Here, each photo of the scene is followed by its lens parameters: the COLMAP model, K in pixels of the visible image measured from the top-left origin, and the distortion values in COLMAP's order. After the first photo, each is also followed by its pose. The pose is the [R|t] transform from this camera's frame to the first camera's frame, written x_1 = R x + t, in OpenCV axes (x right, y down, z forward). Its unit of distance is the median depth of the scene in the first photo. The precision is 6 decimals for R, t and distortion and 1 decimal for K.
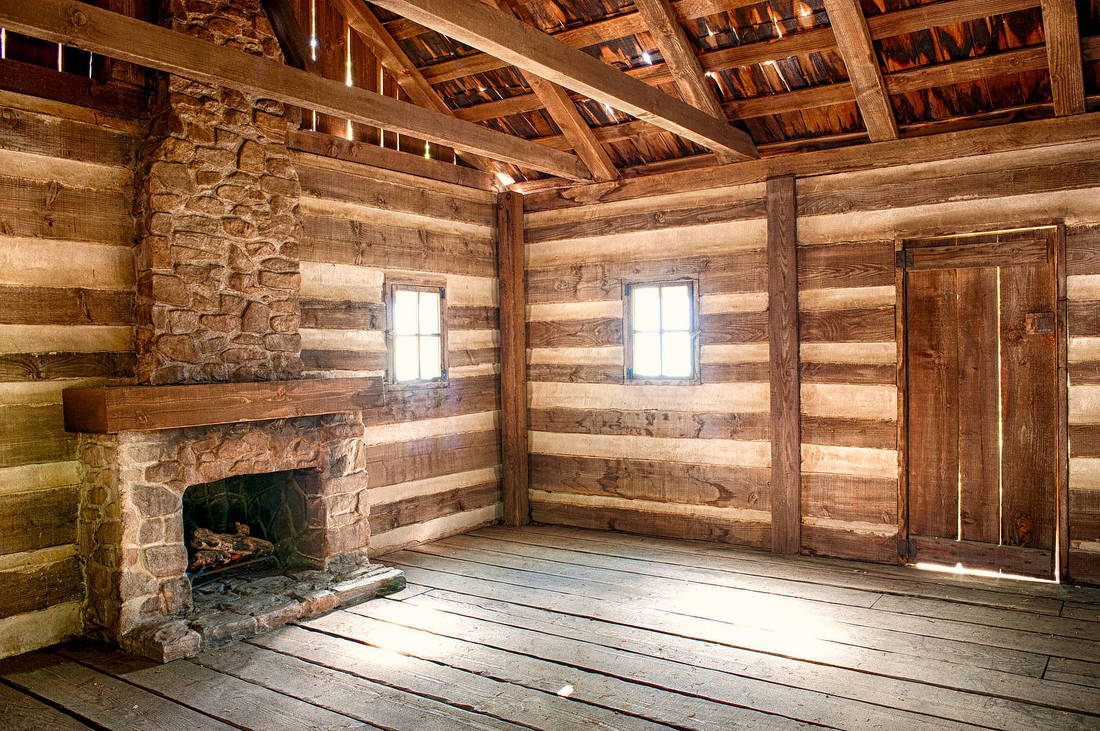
lens RADIAL K [[878.1, 0, 552.8], [0, 878.1, 366.3], [0, 0, 1]] dist [-0.049864, 0.004134]
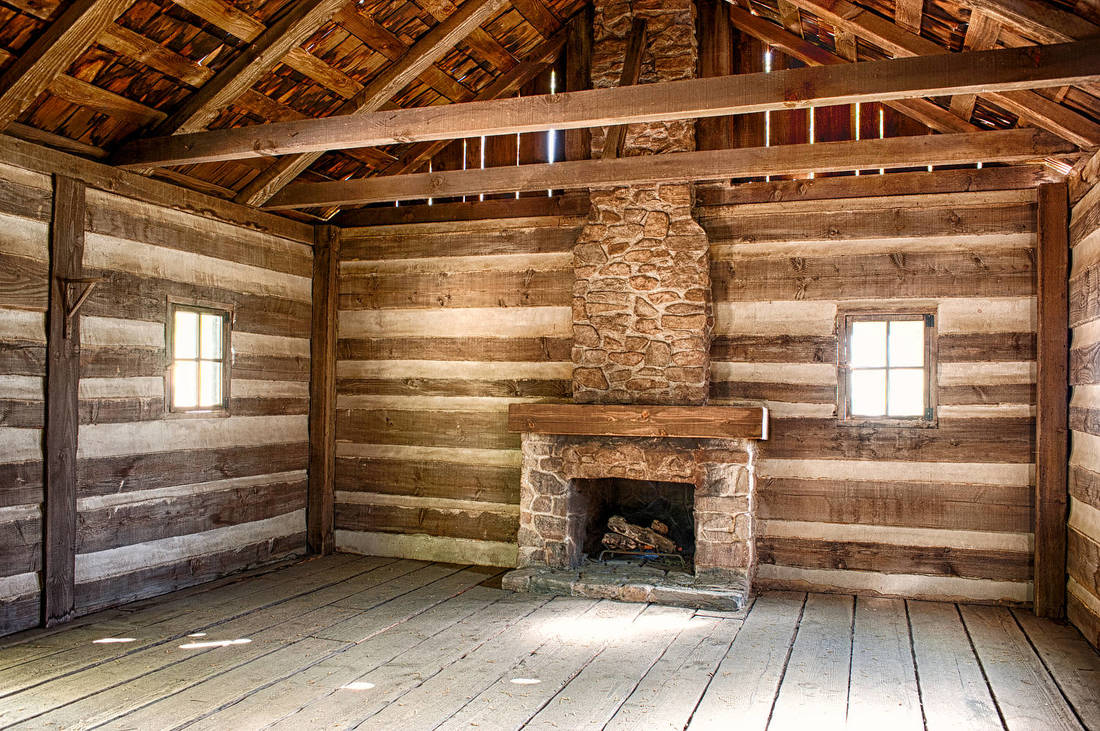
lens RADIAL K [[878.1, 0, 553.0], [0, 878.1, 365.5], [0, 0, 1]] dist [-0.049864, 0.004134]
pose [[0.260791, -0.007790, -0.965364, 0.771692], [-0.035212, 0.999225, -0.017576, -0.012029], [0.964753, 0.038576, 0.260314, 0.511909]]
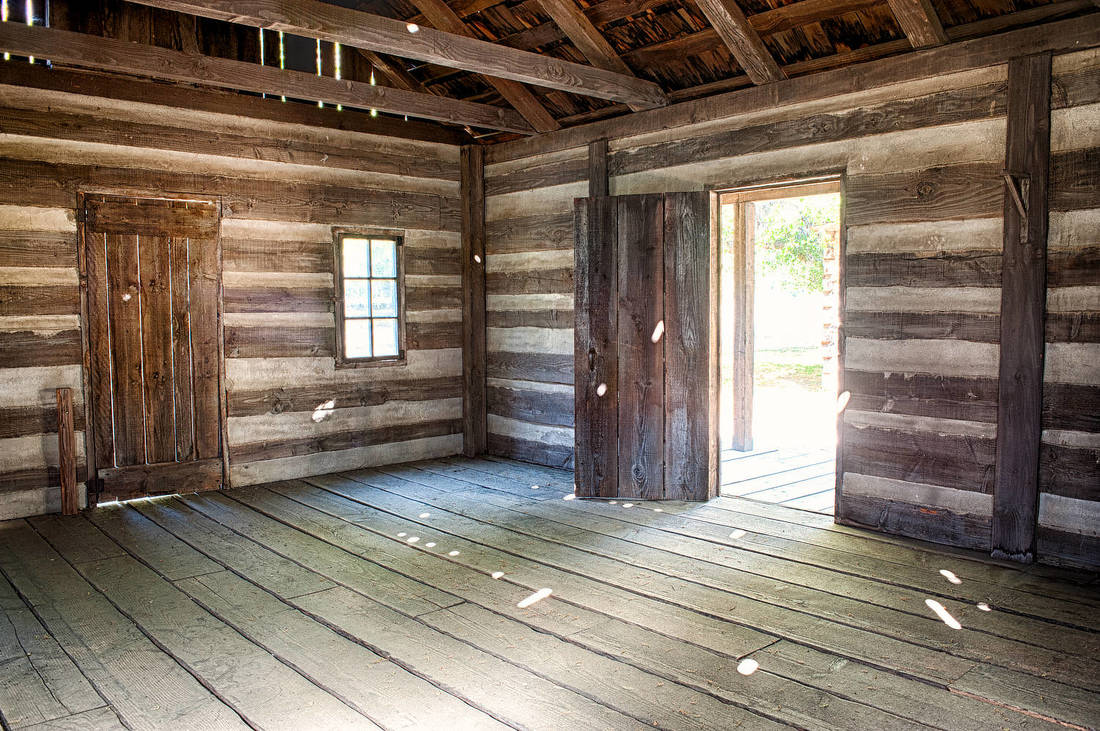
lens RADIAL K [[878.1, 0, 547.8], [0, 878.1, 372.2], [0, 0, 1]] dist [-0.049864, 0.004134]
pose [[-0.973212, 0.011689, 0.229612, -0.511964], [0.033286, 0.995348, 0.090413, -0.002427], [-0.227487, 0.095634, -0.969074, 1.558961]]
